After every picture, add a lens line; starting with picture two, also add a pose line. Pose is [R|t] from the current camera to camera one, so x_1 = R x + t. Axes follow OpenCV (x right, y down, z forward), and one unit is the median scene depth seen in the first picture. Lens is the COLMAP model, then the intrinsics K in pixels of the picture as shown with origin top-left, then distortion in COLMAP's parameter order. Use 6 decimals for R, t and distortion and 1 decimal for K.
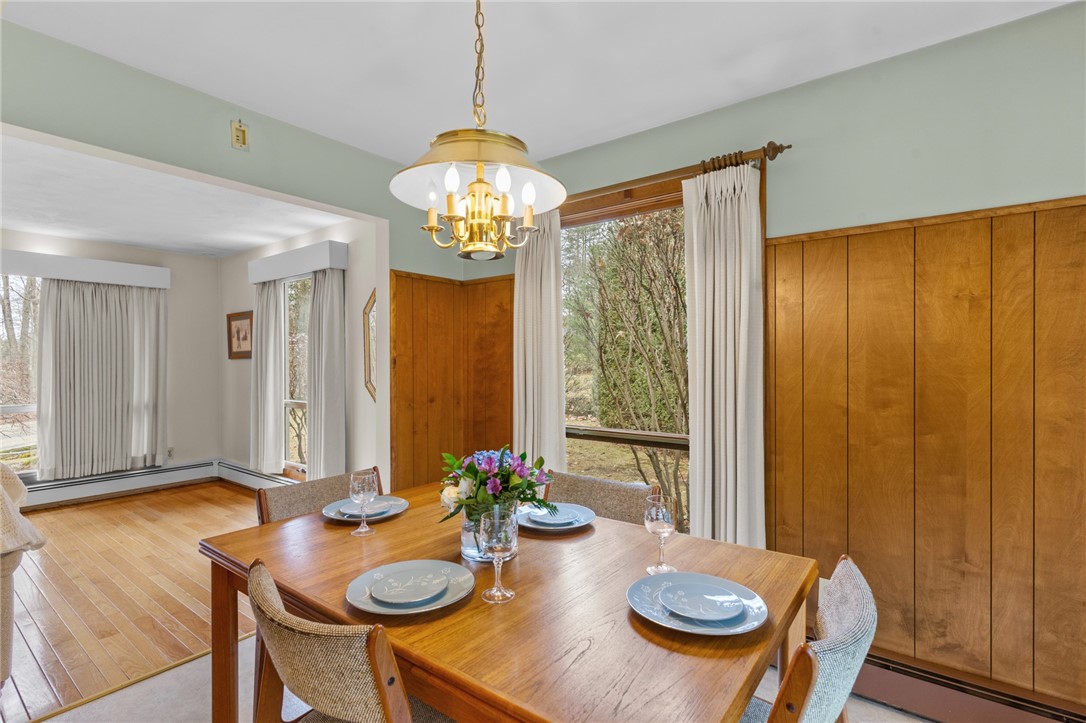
lens RADIAL K [[521.4, 0, 528.0], [0, 521.4, 364.4], [0, 0, 1]] dist [0.001978, -0.001085]
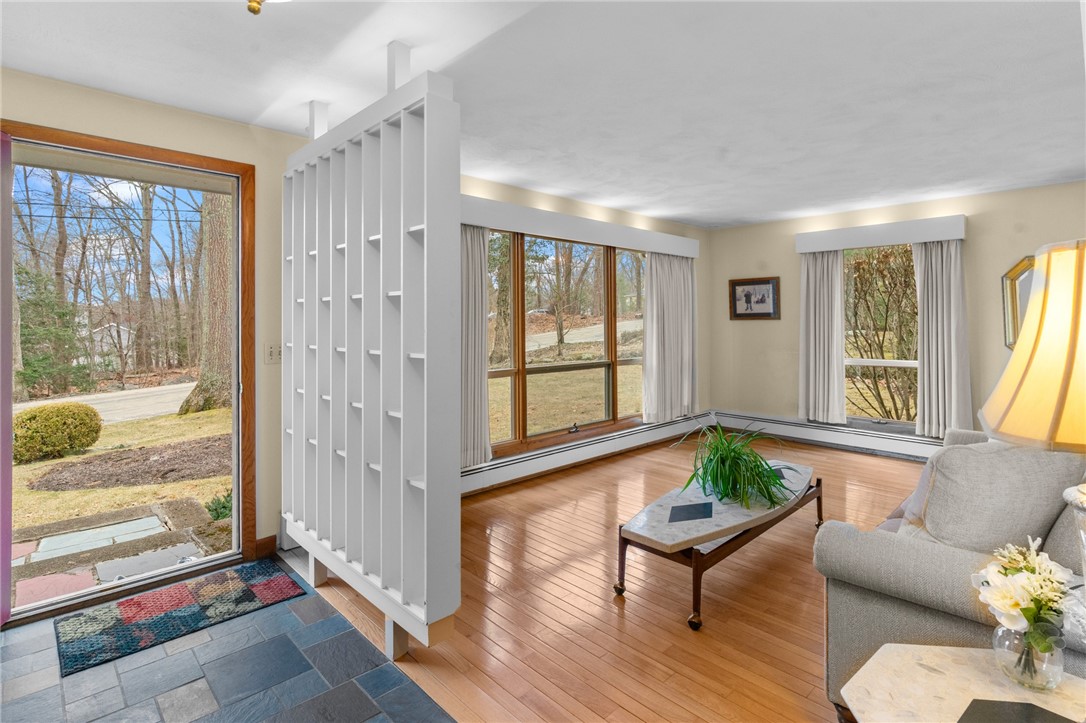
lens RADIAL K [[521.4, 0, 543.1], [0, 521.4, 313.7], [0, 0, 1]] dist [0.001978, -0.001085]
pose [[0.988991, -0.000531, -0.147975, -2.075492], [-0.002255, 0.999823, -0.018661, -0.005347], [0.147959, 0.018789, 0.988815, -0.435878]]
